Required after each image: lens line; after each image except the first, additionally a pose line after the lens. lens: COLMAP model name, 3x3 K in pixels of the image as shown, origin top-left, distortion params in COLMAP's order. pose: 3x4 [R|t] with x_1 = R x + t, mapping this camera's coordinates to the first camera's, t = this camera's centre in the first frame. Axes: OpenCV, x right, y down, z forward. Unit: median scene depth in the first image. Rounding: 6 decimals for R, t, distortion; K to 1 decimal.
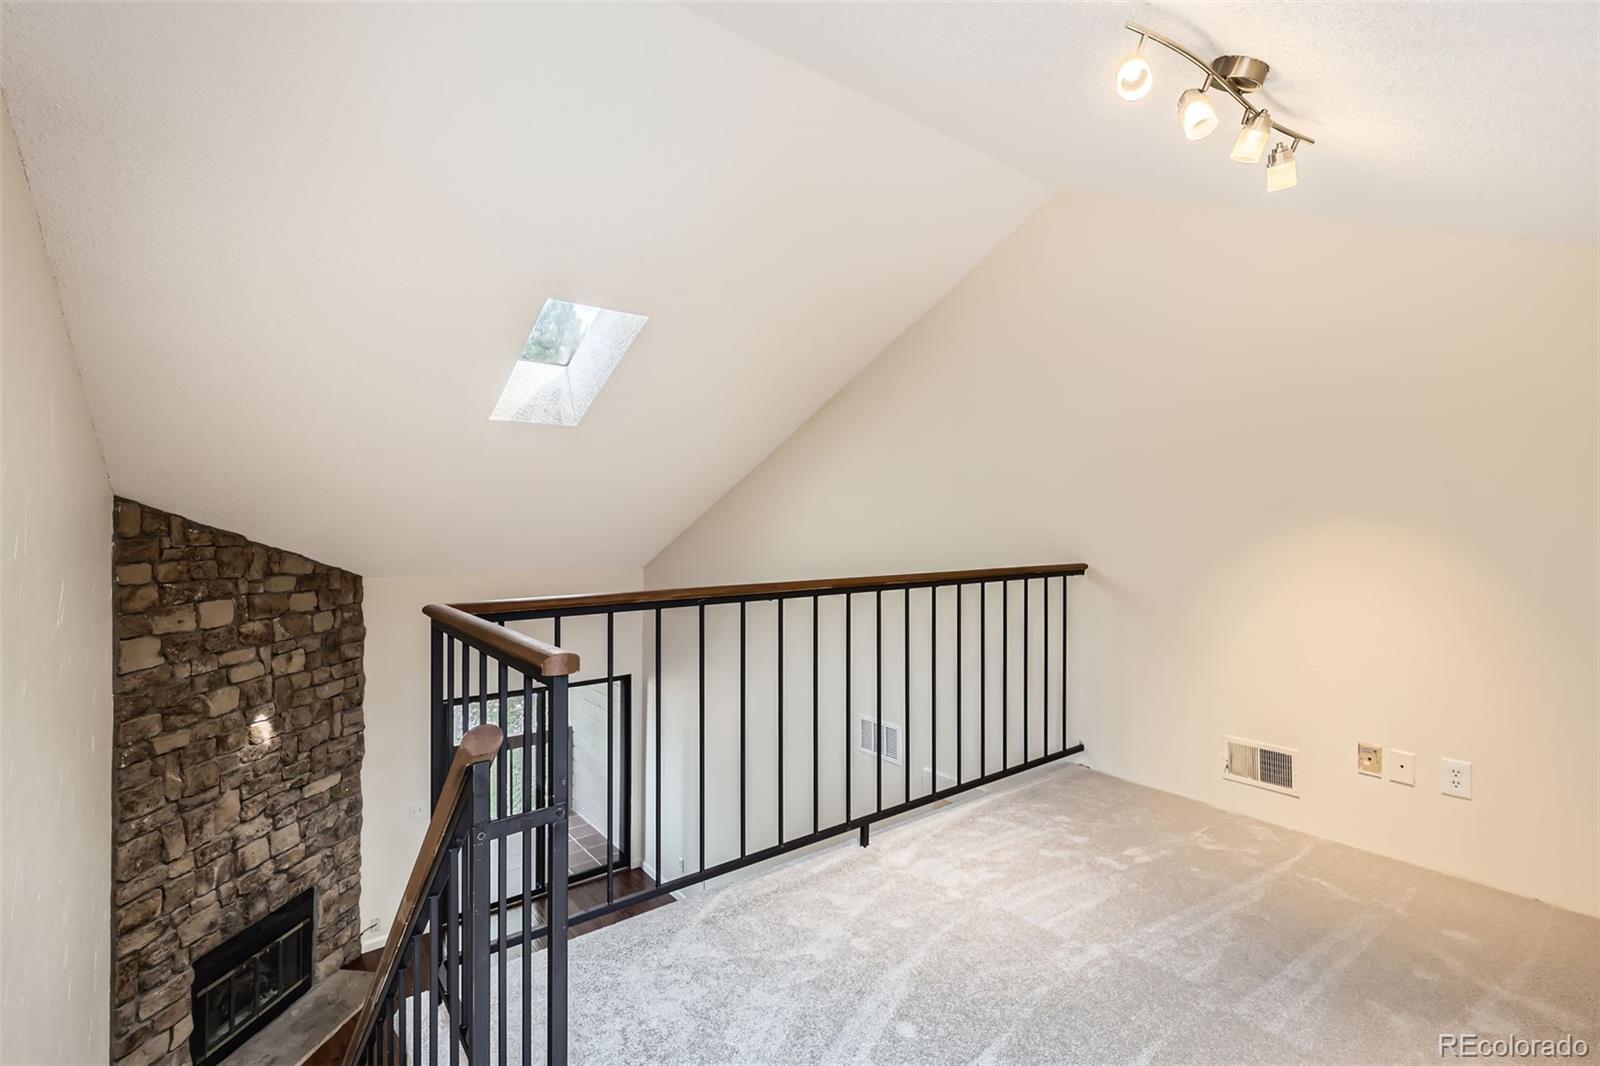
lens RADIAL K [[728.5, 0, 800.3], [0, 728.5, 536.1], [0, 0, 1]] dist [0.009891, 0.001245]
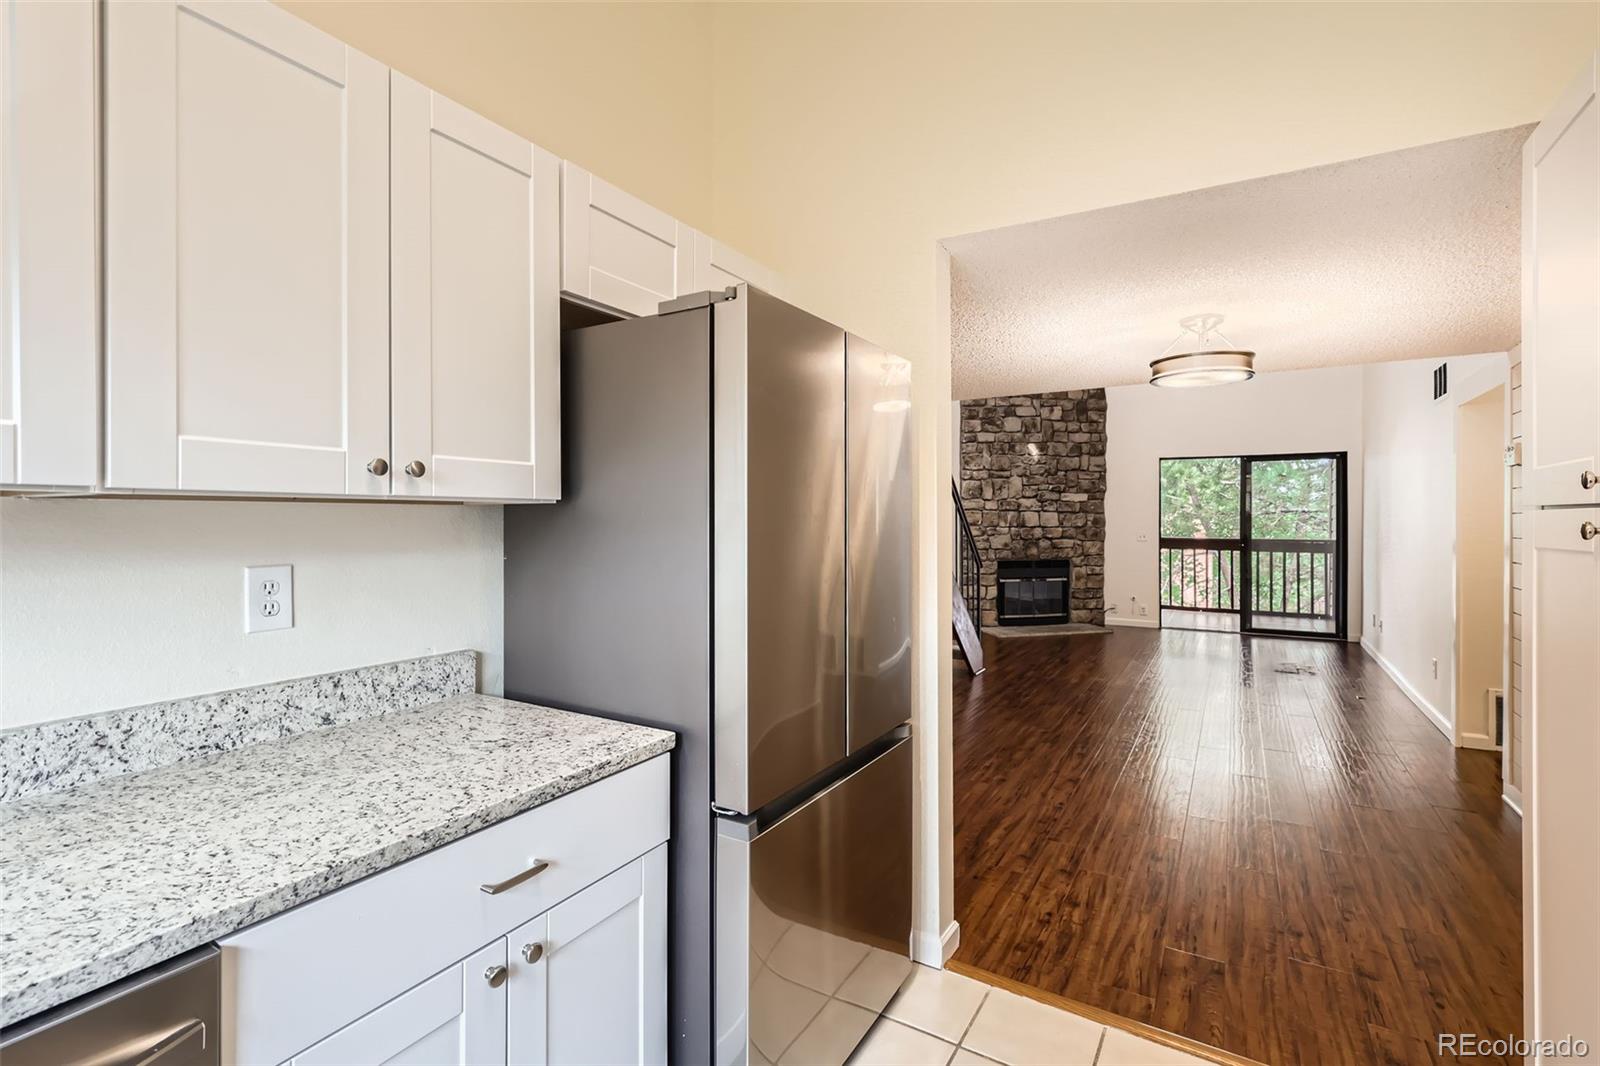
lens RADIAL K [[728.5, 0, 829.8], [0, 728.5, 519.7], [0, 0, 1]] dist [0.009891, 0.001245]
pose [[0.388964, -0.004273, -0.921243, 0.662596], [-0.008069, 0.999935, -0.008045, 0.460840], [0.921218, 0.010563, 0.388904, -0.101236]]
